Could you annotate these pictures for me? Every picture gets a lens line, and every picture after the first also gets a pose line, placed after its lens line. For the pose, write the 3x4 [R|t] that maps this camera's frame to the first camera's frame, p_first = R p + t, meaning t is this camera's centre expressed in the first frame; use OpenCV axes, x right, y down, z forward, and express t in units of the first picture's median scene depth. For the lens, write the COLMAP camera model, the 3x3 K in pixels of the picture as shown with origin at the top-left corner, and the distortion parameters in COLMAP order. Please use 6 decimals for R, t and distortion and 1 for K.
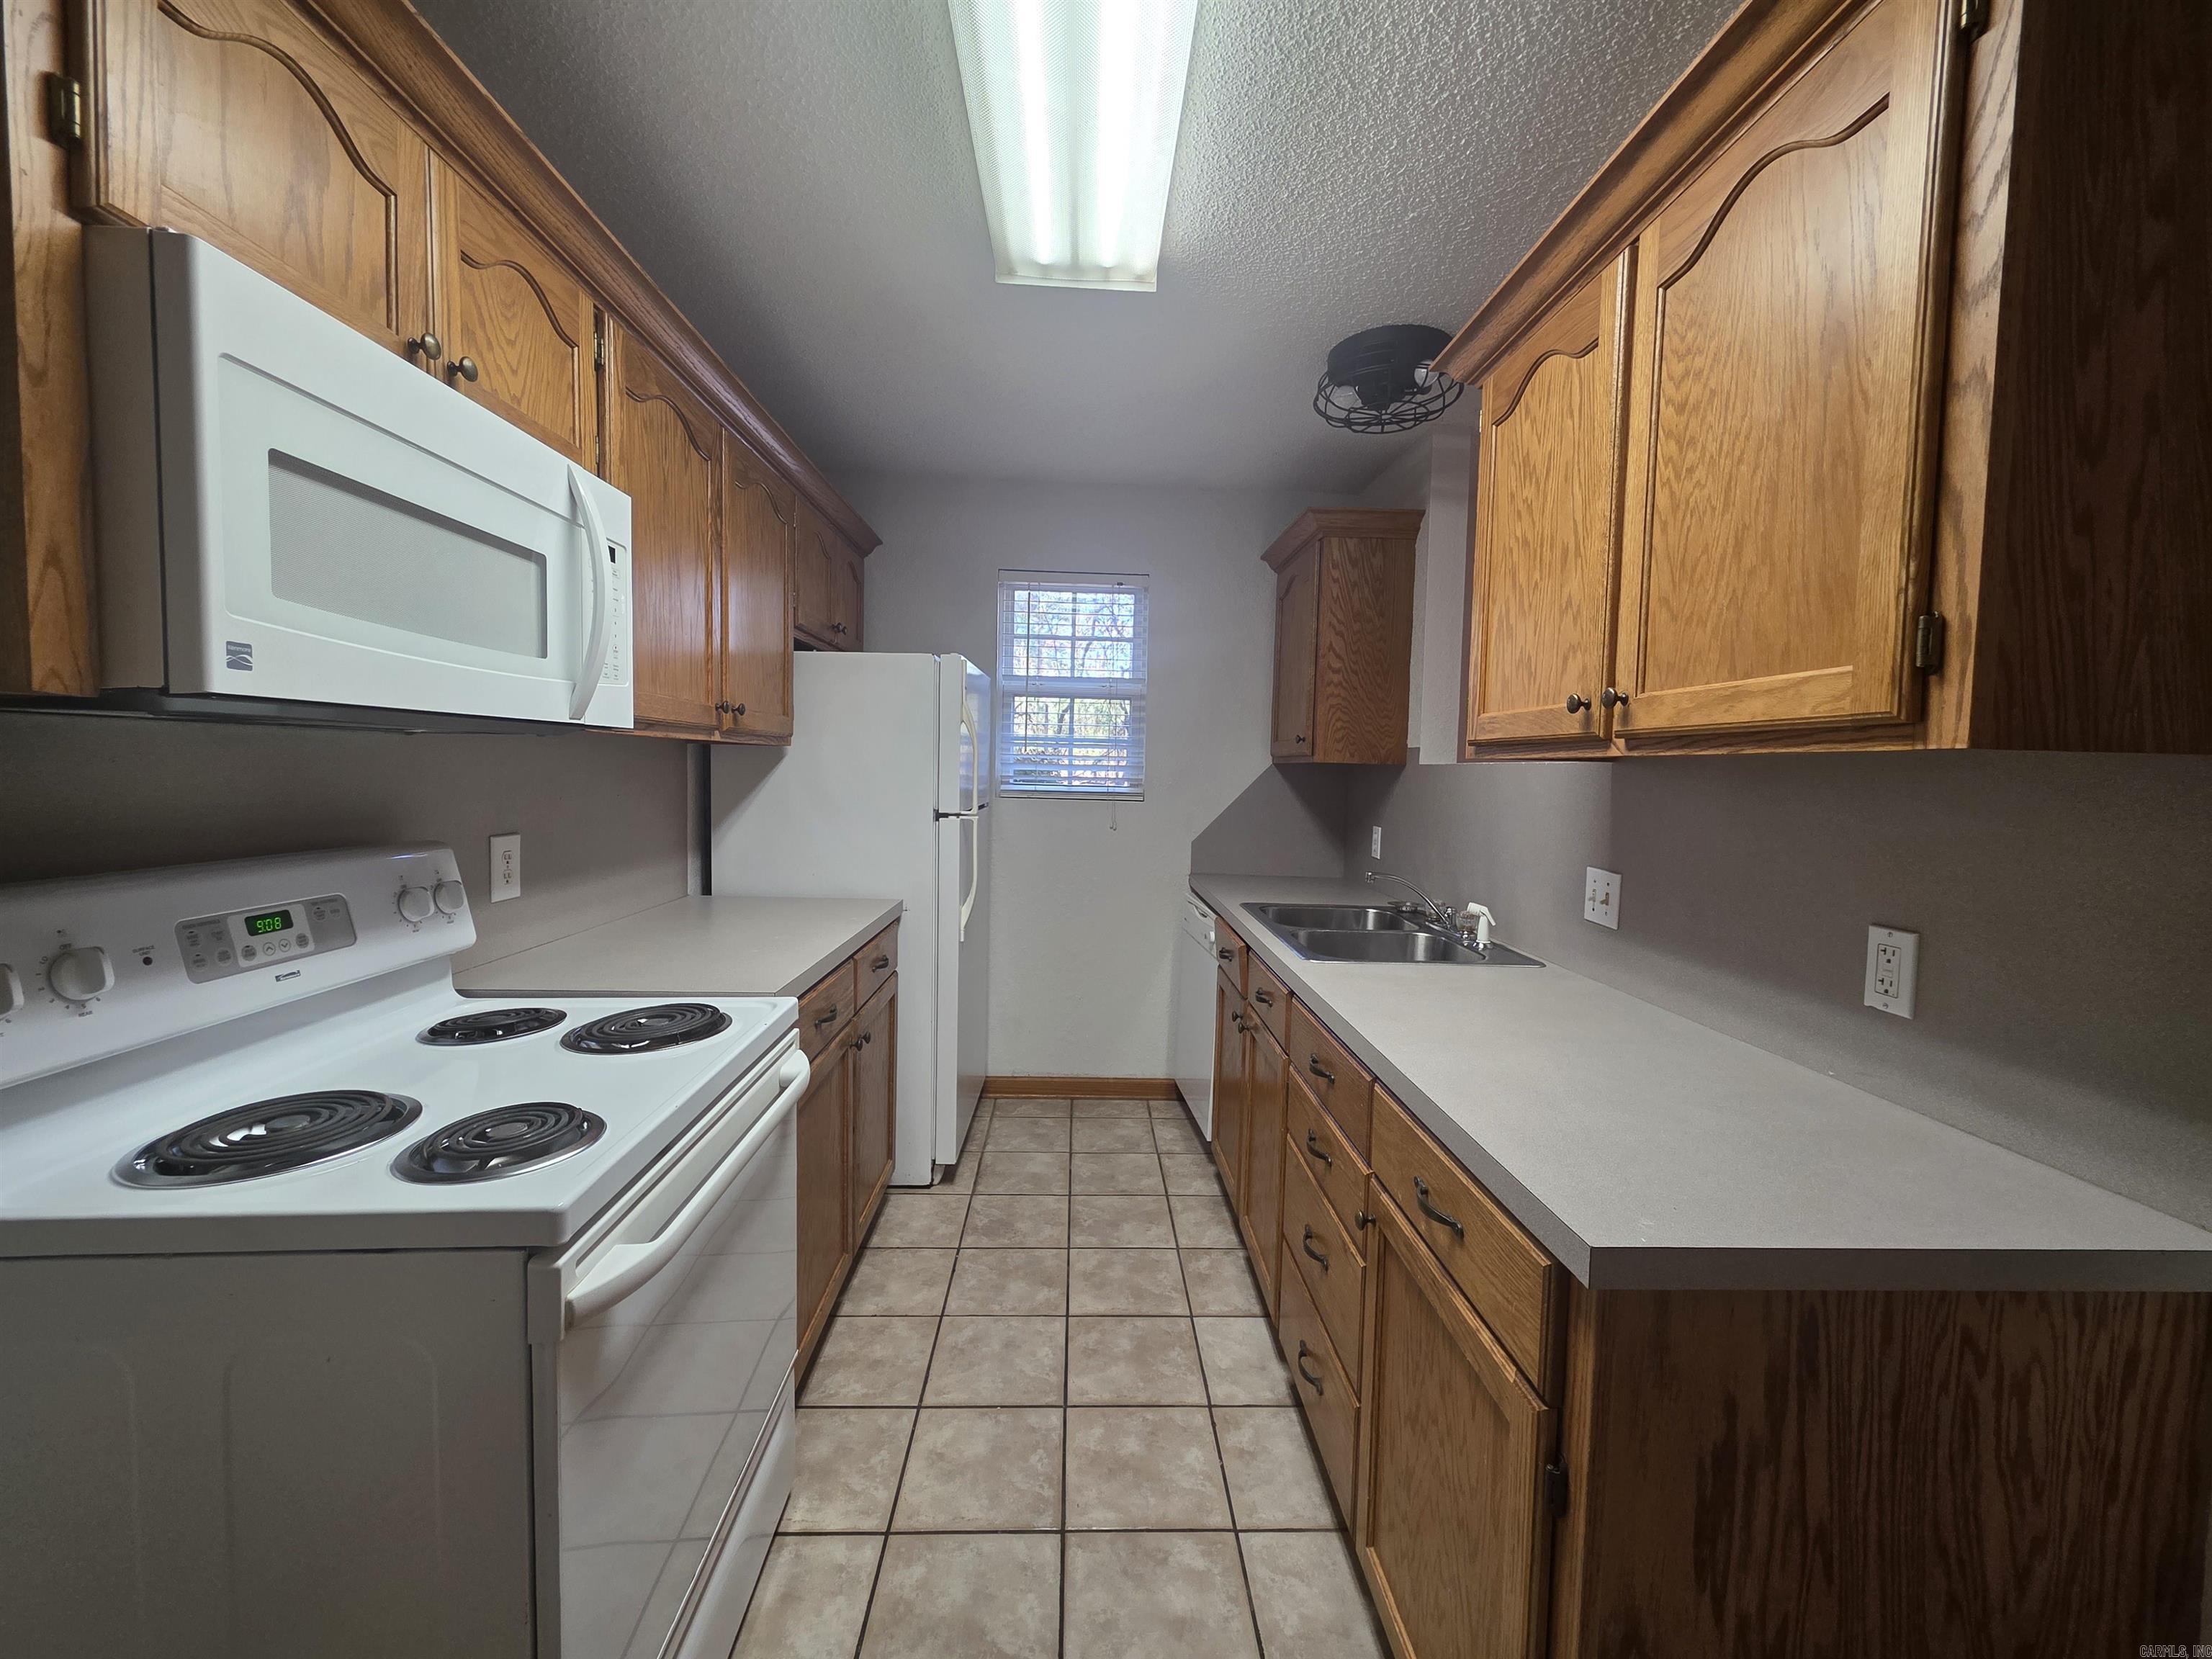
lens RADIAL K [[890.2, 0, 1113.2], [0, 890.2, 817.3], [0, 0, 1]] dist [0.000130, -0.000286]
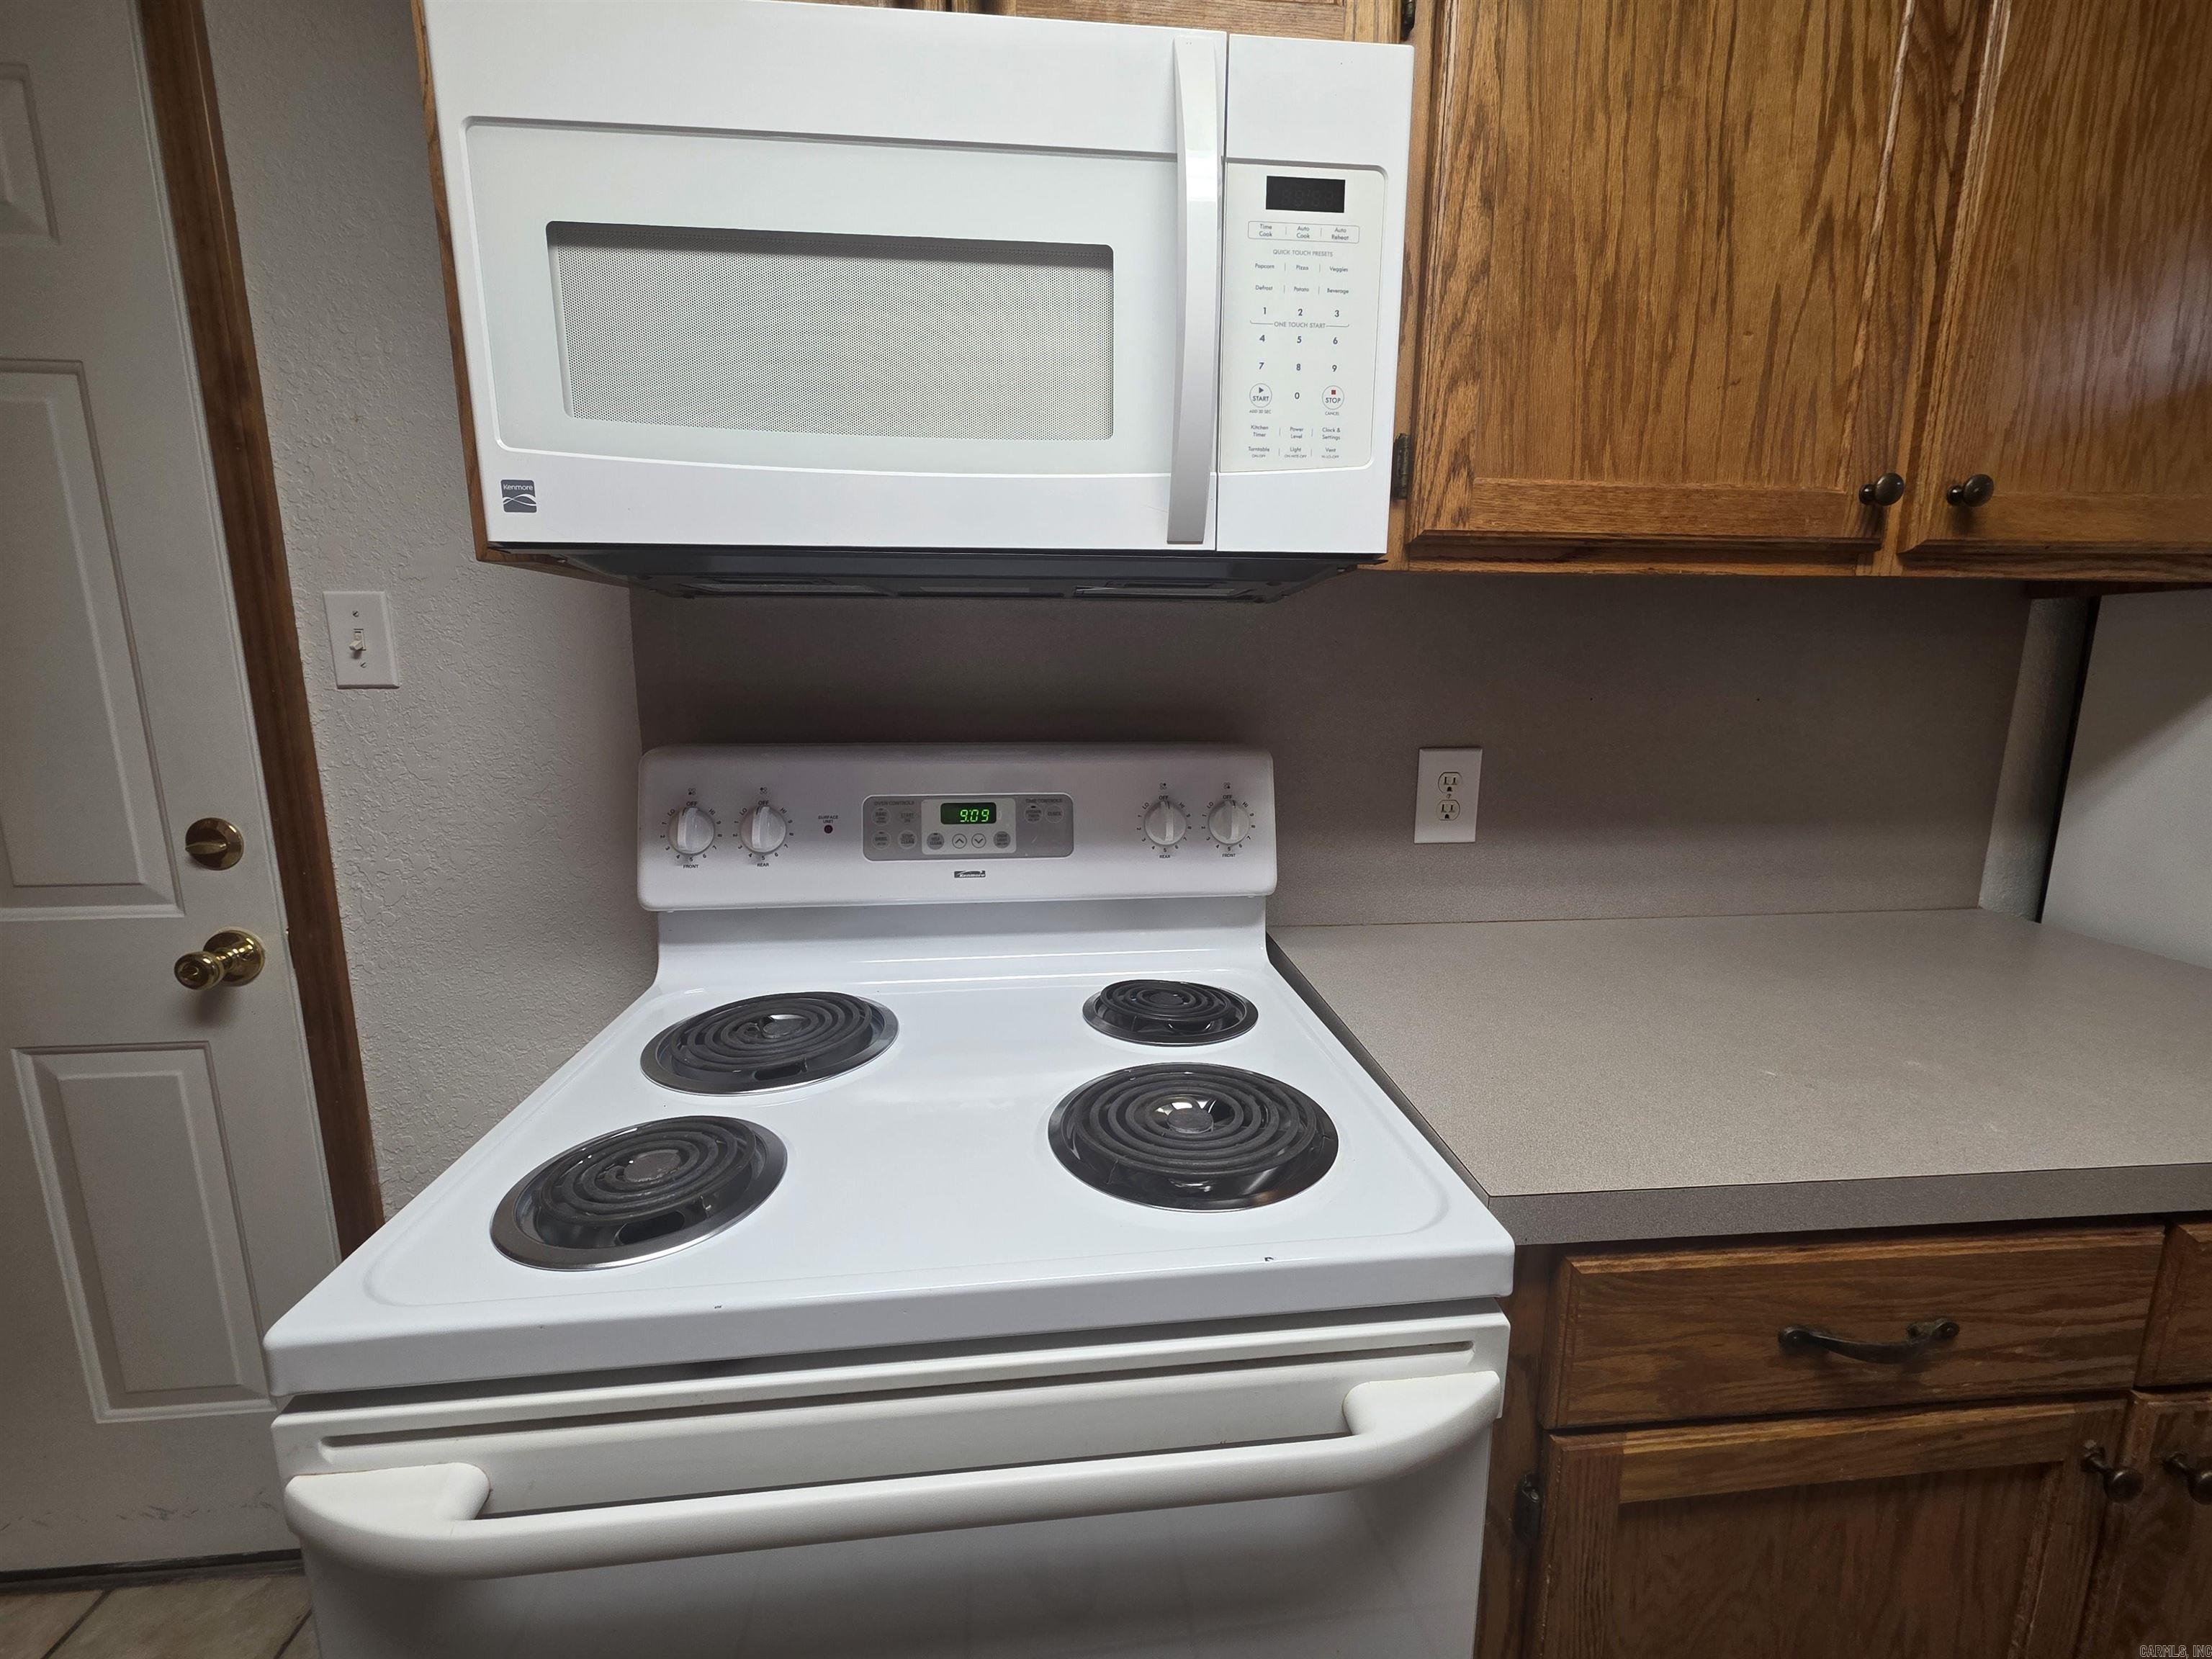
lens RADIAL K [[890.2, 0, 1113.2], [0, 890.2, 817.3], [0, 0, 1]] dist [0.000130, -0.000286]
pose [[0.050936, 0.154840, -0.986626, -0.032608], [-0.056086, 0.986792, 0.151971, -0.025824], [0.997126, 0.047596, 0.058947, 1.096826]]
